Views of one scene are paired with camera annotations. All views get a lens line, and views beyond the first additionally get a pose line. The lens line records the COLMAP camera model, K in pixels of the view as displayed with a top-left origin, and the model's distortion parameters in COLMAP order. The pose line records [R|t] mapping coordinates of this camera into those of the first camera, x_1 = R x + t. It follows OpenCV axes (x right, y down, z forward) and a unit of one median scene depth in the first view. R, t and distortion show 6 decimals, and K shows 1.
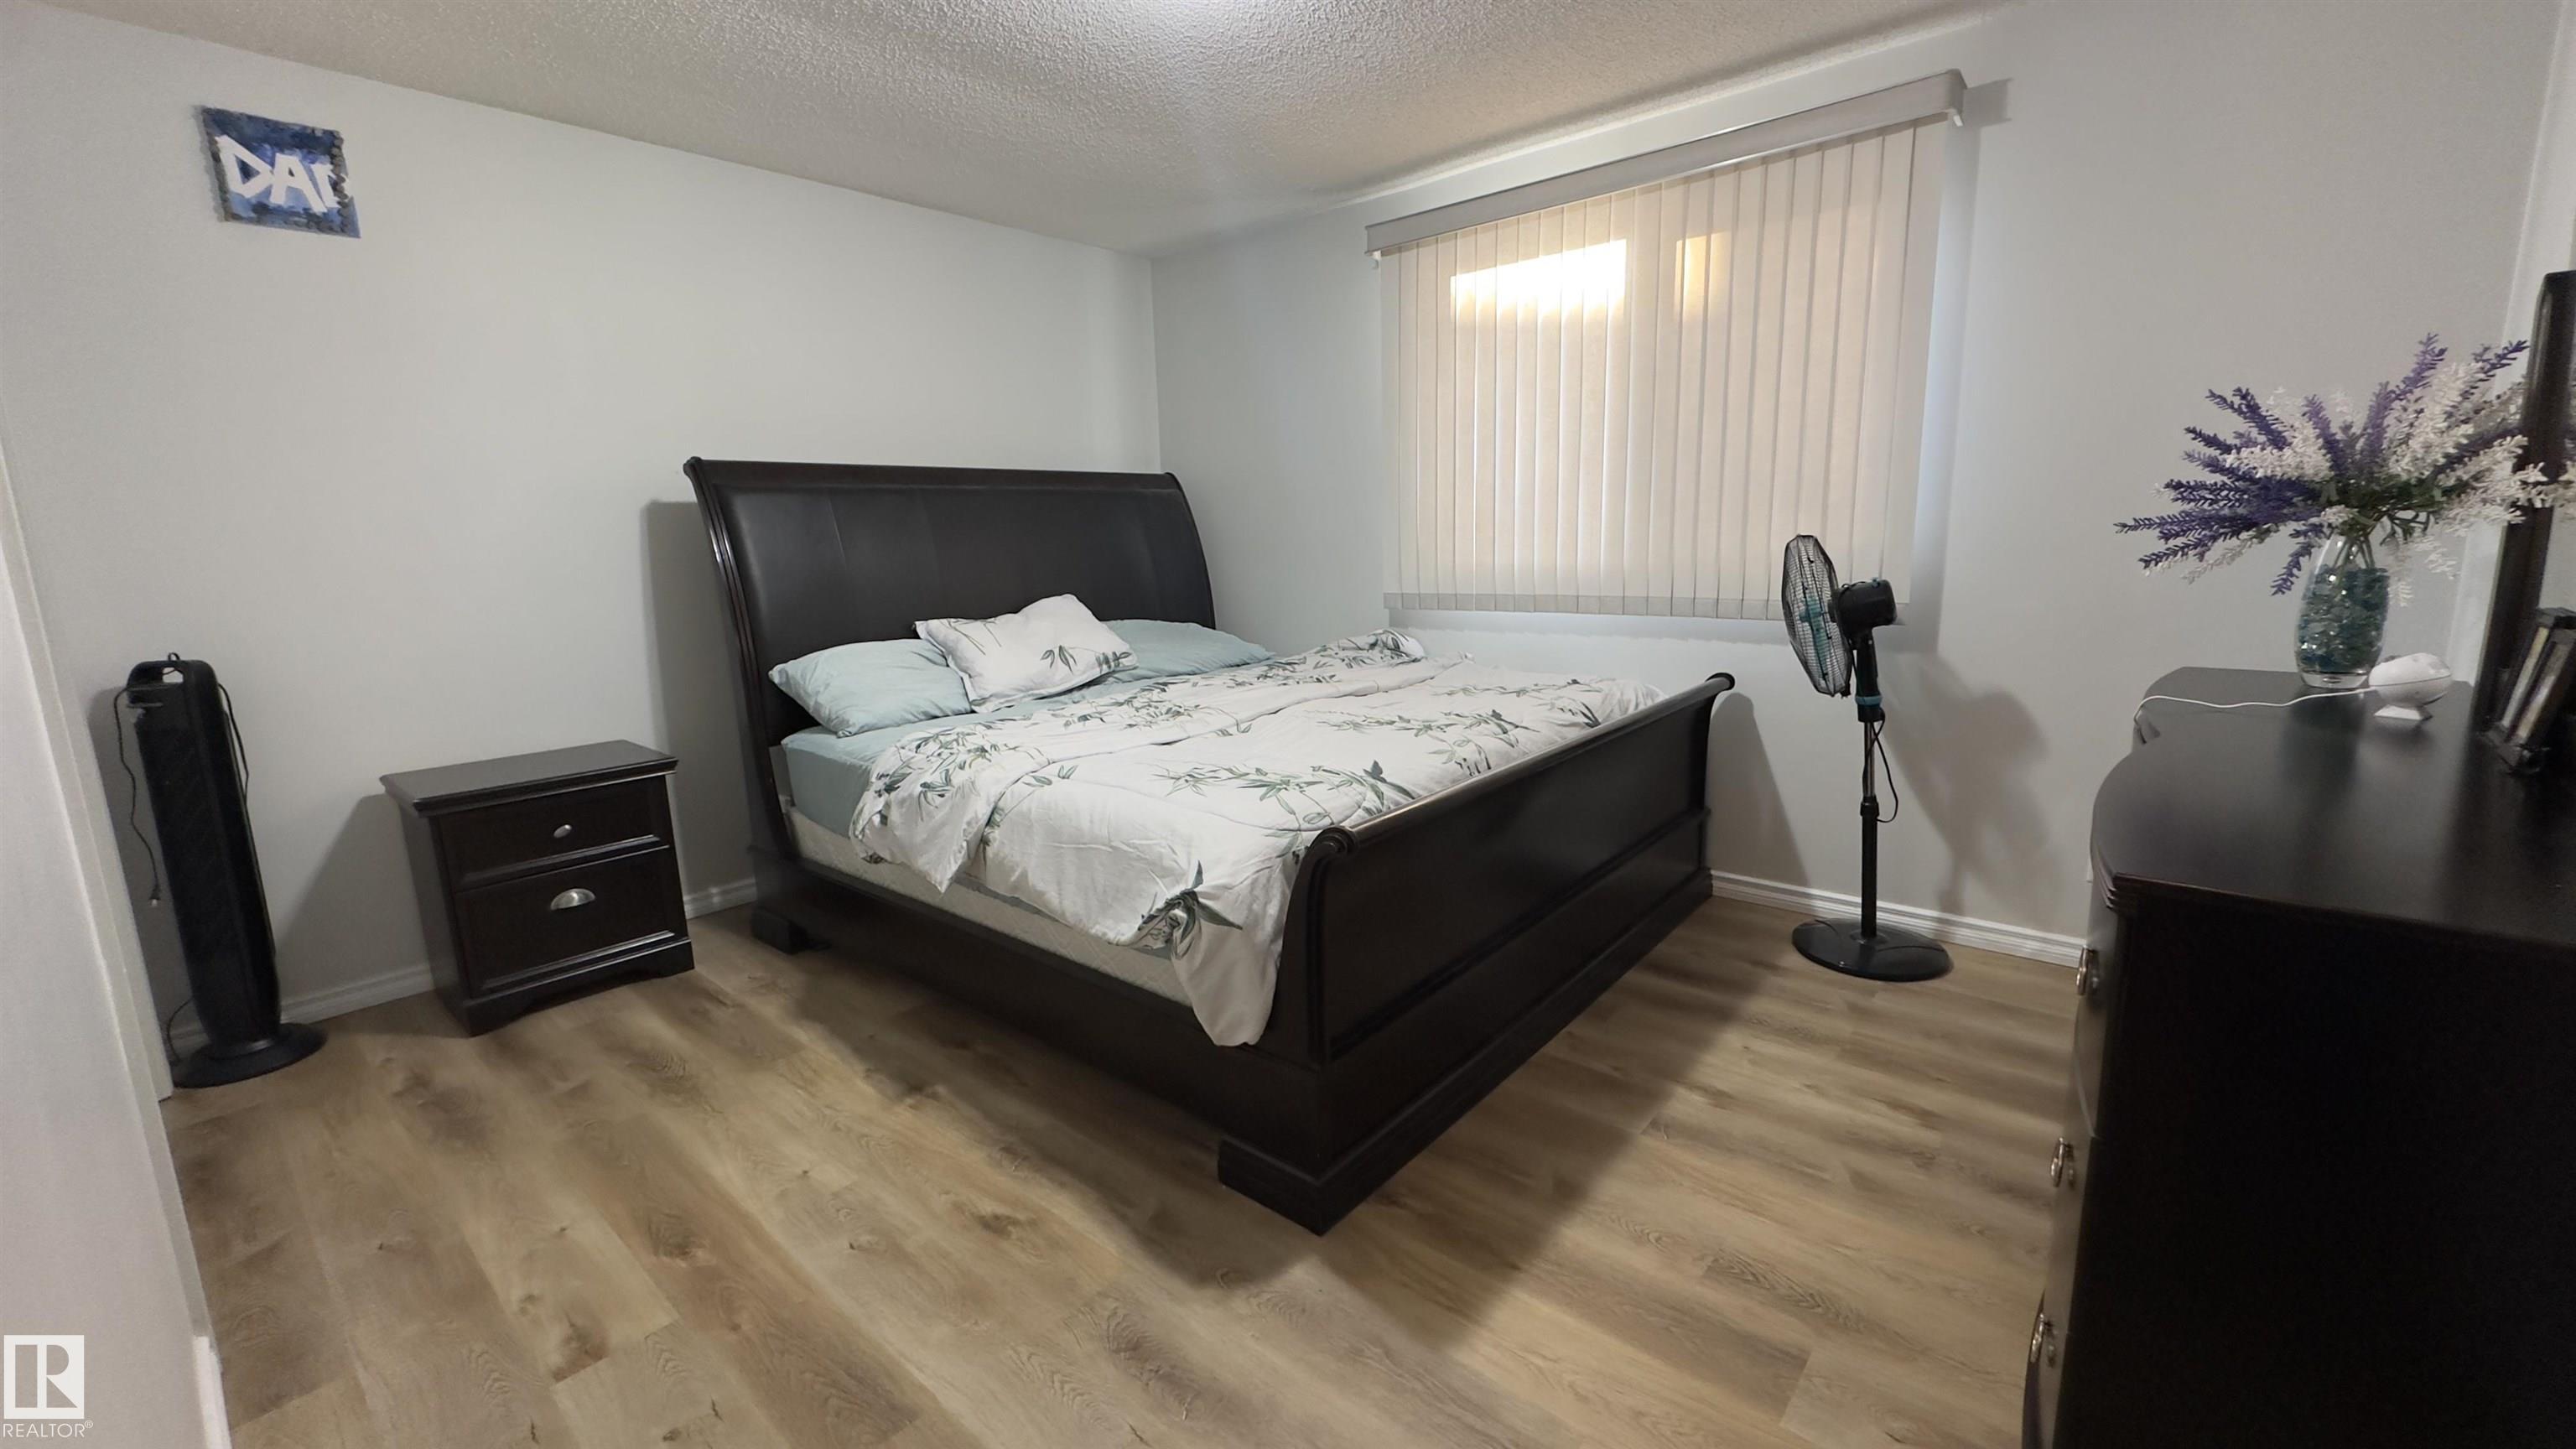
lens RADIAL K [[1029.7, 0, 1291.7], [0, 1029.7, 721.6], [0, 0, 1]] dist [-0.002160, 0.000409]
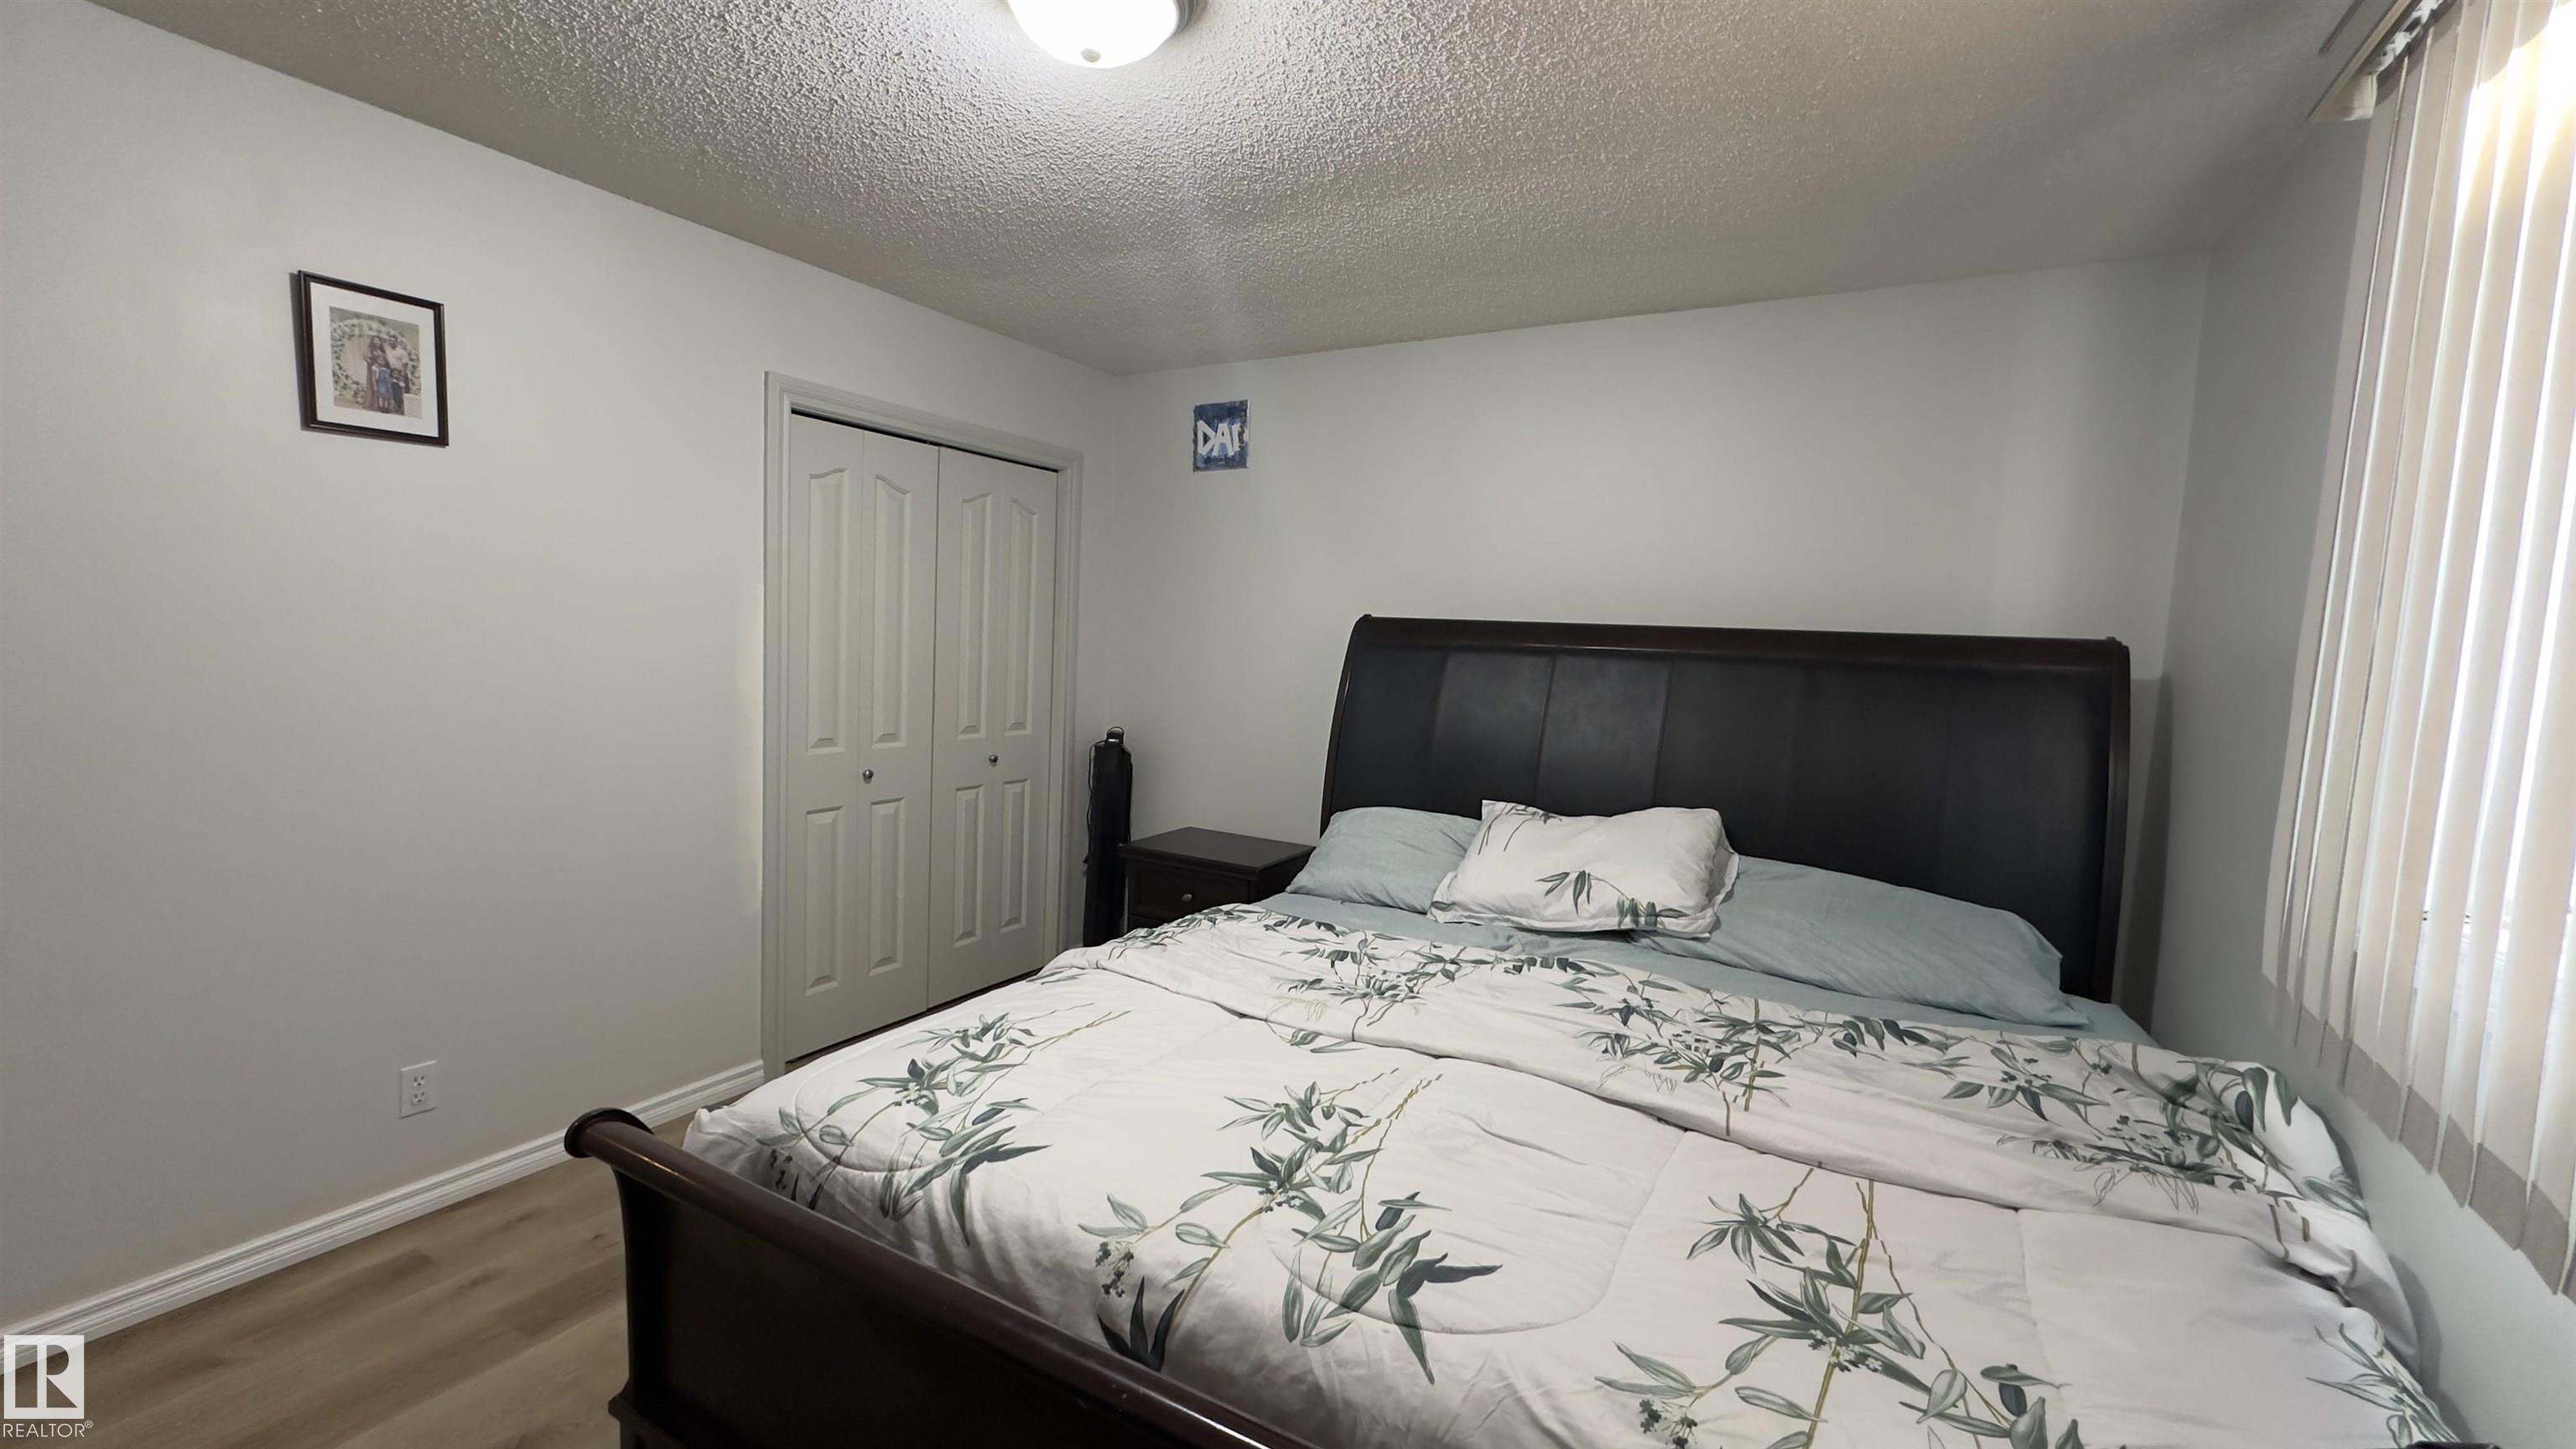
lens RADIAL K [[1029.7, 0, 1295.0], [0, 1029.7, 721.8], [0, 0, 1]] dist [-0.002160, 0.000409]
pose [[0.185951, 0.115316, -0.975769, 0.581438], [-0.228882, 0.970853, 0.071117, -0.242523], [0.955529, 0.210111, 0.206925, 0.847770]]
